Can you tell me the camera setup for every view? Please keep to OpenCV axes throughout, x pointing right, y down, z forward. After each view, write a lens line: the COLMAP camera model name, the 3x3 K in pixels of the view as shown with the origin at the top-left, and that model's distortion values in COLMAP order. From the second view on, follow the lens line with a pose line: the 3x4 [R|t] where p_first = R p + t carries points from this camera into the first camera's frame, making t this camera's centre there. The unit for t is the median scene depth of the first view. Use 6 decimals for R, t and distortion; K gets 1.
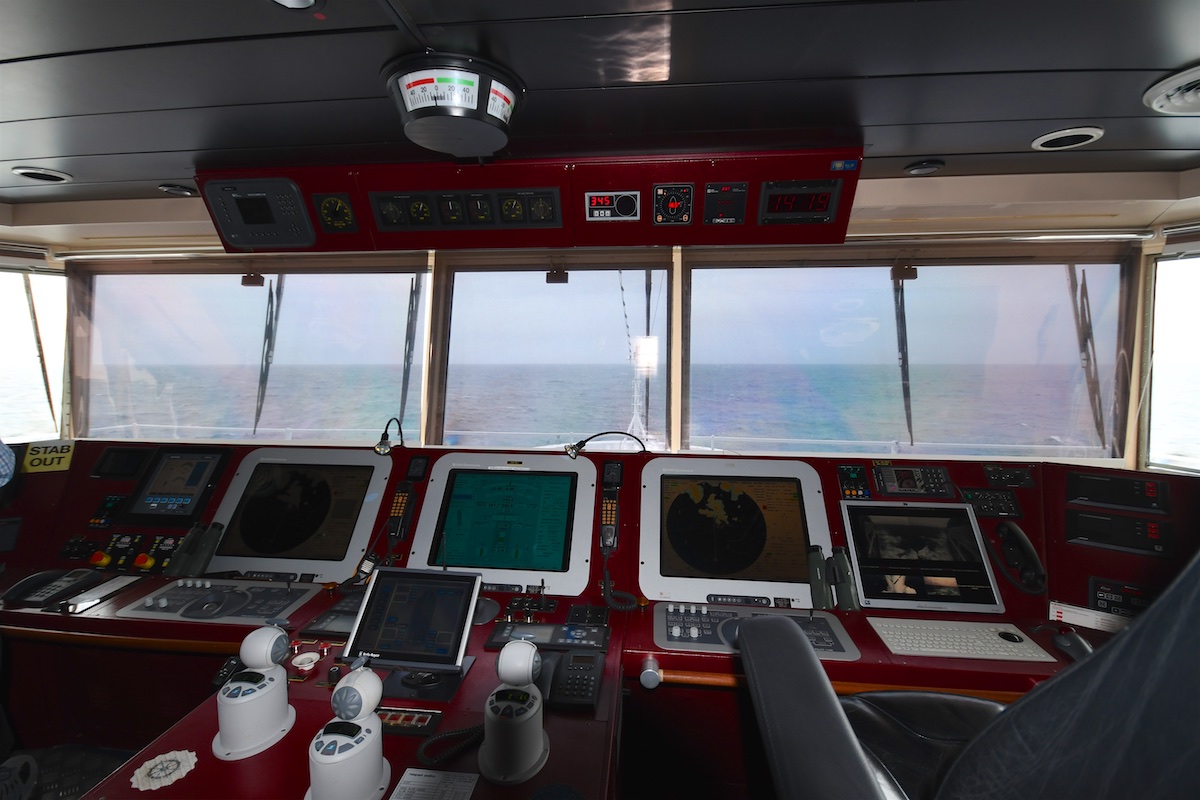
lens RADIAL K [[550.0, 0, 600.0], [0, 550.0, 400.0], [0, 0, 1]] dist [-0.001576, 0.000067]
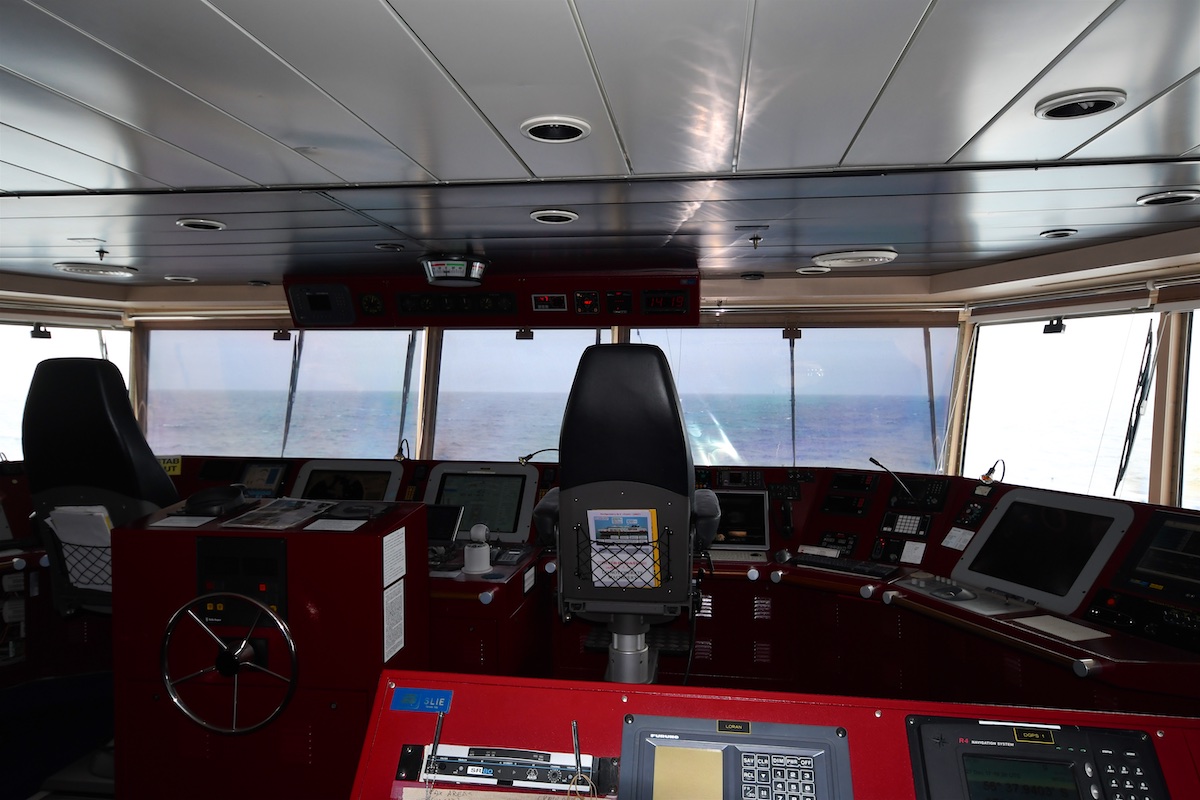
lens RADIAL K [[789.0, 0, 600.0], [0, 789.0, 400.0], [0, 0, 1]] dist [0.003163, 0.000178]
pose [[0.999356, 0.002901, -0.035758, 0.197234], [-0.005549, 0.997230, -0.074173, 0.072013], [0.035444, 0.074323, 0.996604, -0.966669]]
